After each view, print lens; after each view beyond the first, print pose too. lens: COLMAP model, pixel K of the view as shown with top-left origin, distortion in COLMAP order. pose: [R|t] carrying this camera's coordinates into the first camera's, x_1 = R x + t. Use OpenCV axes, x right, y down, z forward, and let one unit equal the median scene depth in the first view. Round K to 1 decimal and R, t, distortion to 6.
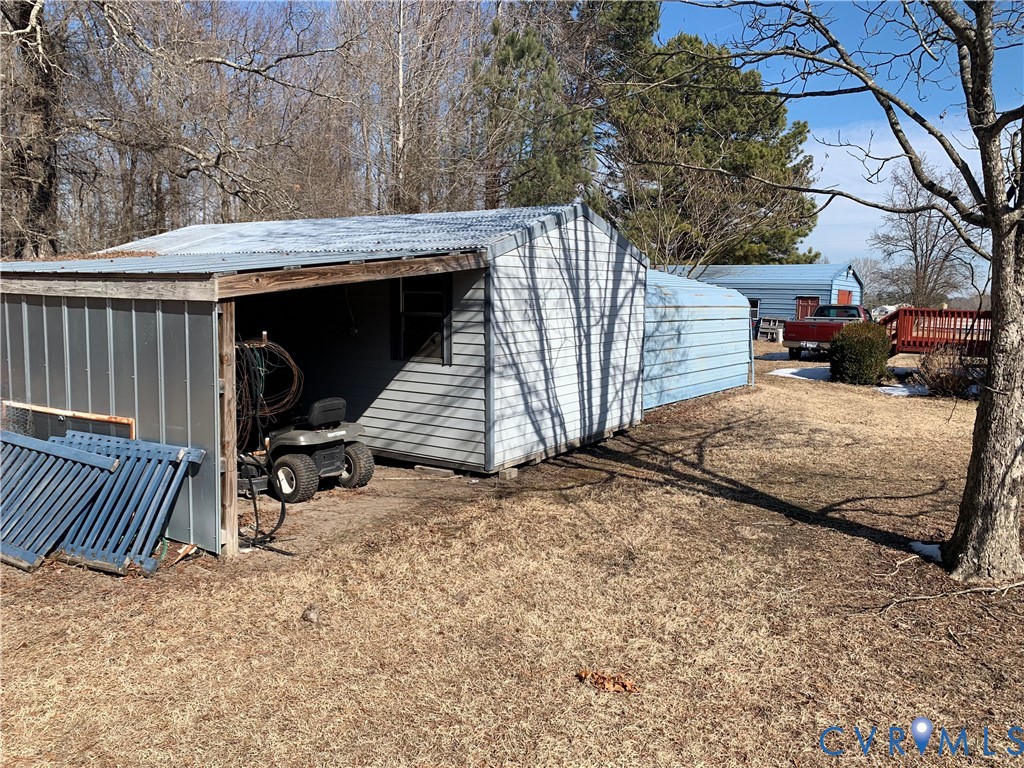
lens RADIAL K [[807.9, 0, 508.4], [0, 807.9, 382.9], [0, 0, 1]] dist [0.049418, -0.010400]
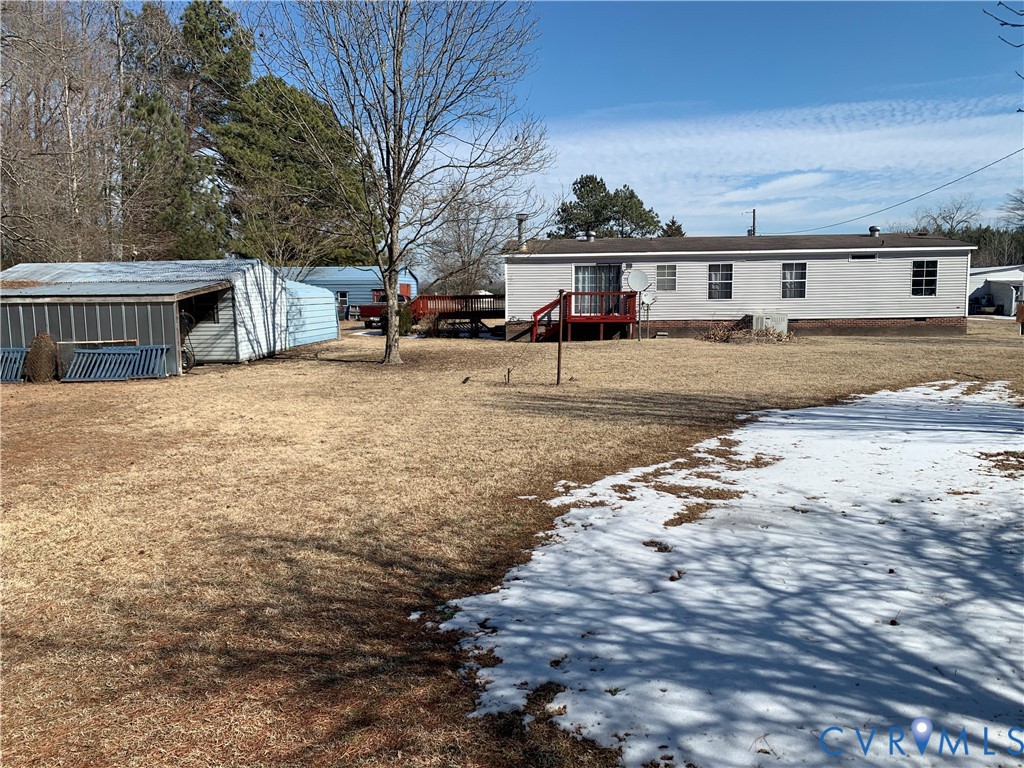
lens RADIAL K [[807.9, 0, 508.4], [0, 807.9, 382.9], [0, 0, 1]] dist [0.049418, -0.010400]
pose [[0.886771, -0.088081, 0.453740, -0.395237], [0.083663, 0.996047, 0.029849, 0.149612], [-0.454575, 0.011492, 0.890634, -1.562410]]
